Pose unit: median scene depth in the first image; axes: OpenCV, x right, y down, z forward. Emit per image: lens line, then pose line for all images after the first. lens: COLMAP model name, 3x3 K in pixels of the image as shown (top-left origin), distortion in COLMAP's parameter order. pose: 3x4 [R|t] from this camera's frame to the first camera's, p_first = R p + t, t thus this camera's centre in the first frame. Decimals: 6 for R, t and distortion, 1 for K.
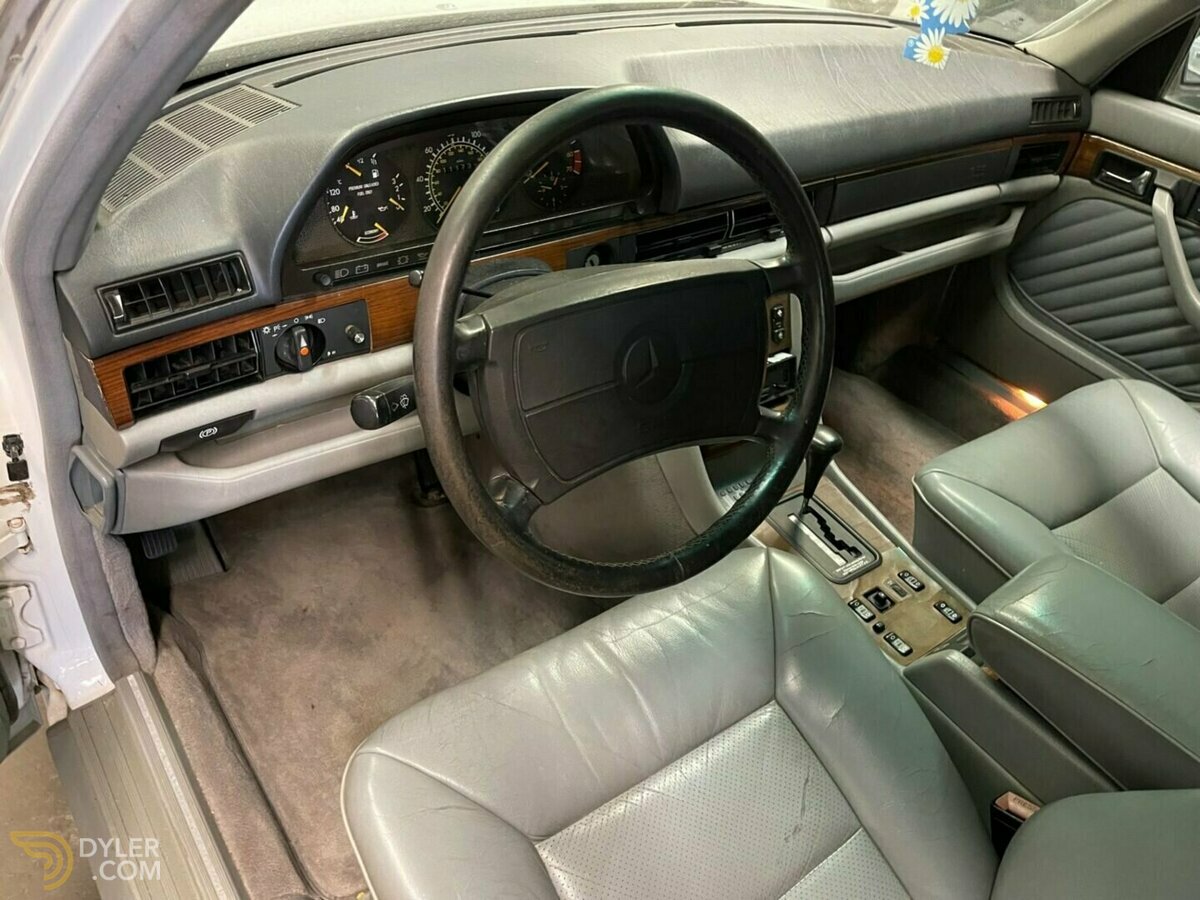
lens RADIAL K [[914.6, 0, 605.1], [0, 914.6, 444.9], [0, 0, 1]] dist [0.030947, 0.002881]
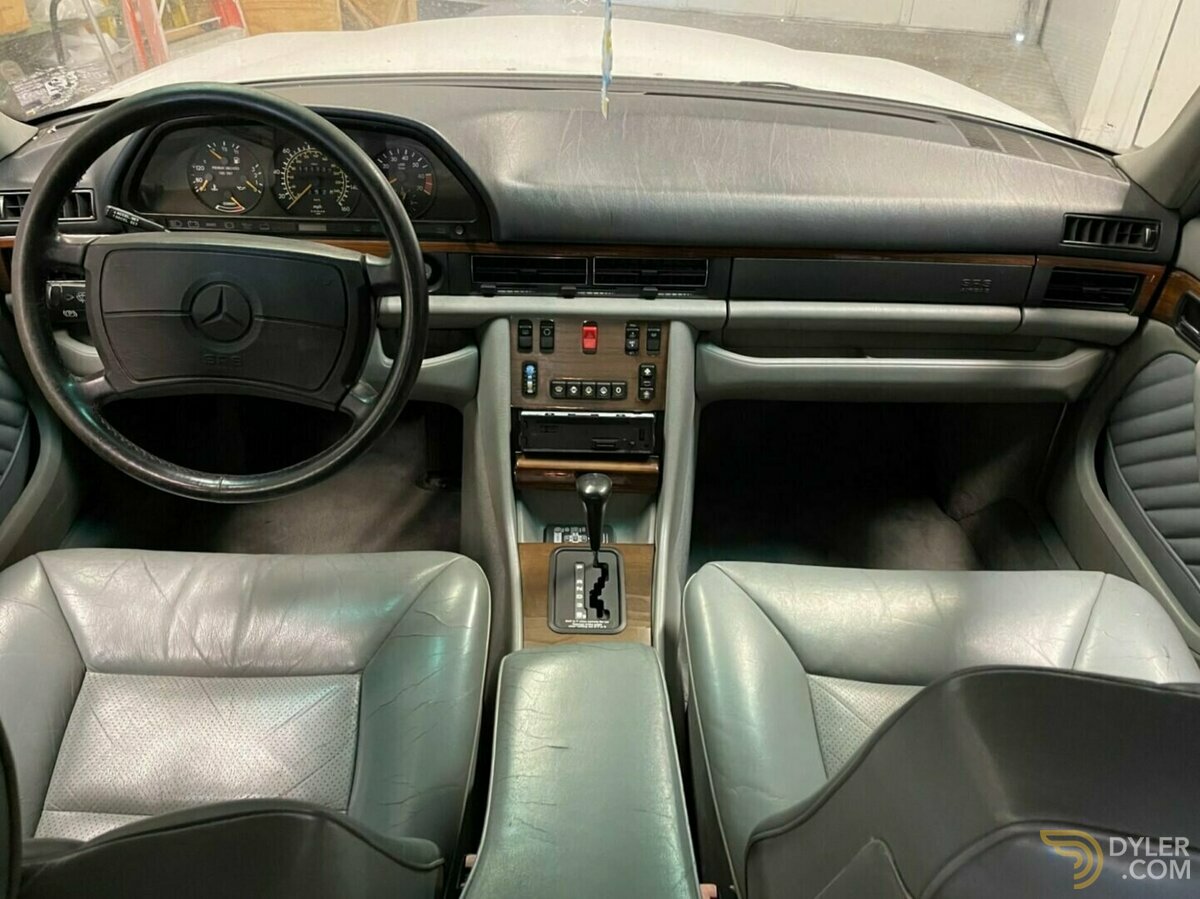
lens RADIAL K [[914.6, 0, 593.4], [0, 914.6, 453.4], [0, 0, 1]] dist [0.030947, 0.002881]
pose [[0.818945, 0.258732, -0.512237, 0.628011], [-0.311531, 0.950062, -0.018185, -0.020868], [0.481952, 0.174471, 0.858651, 0.121863]]
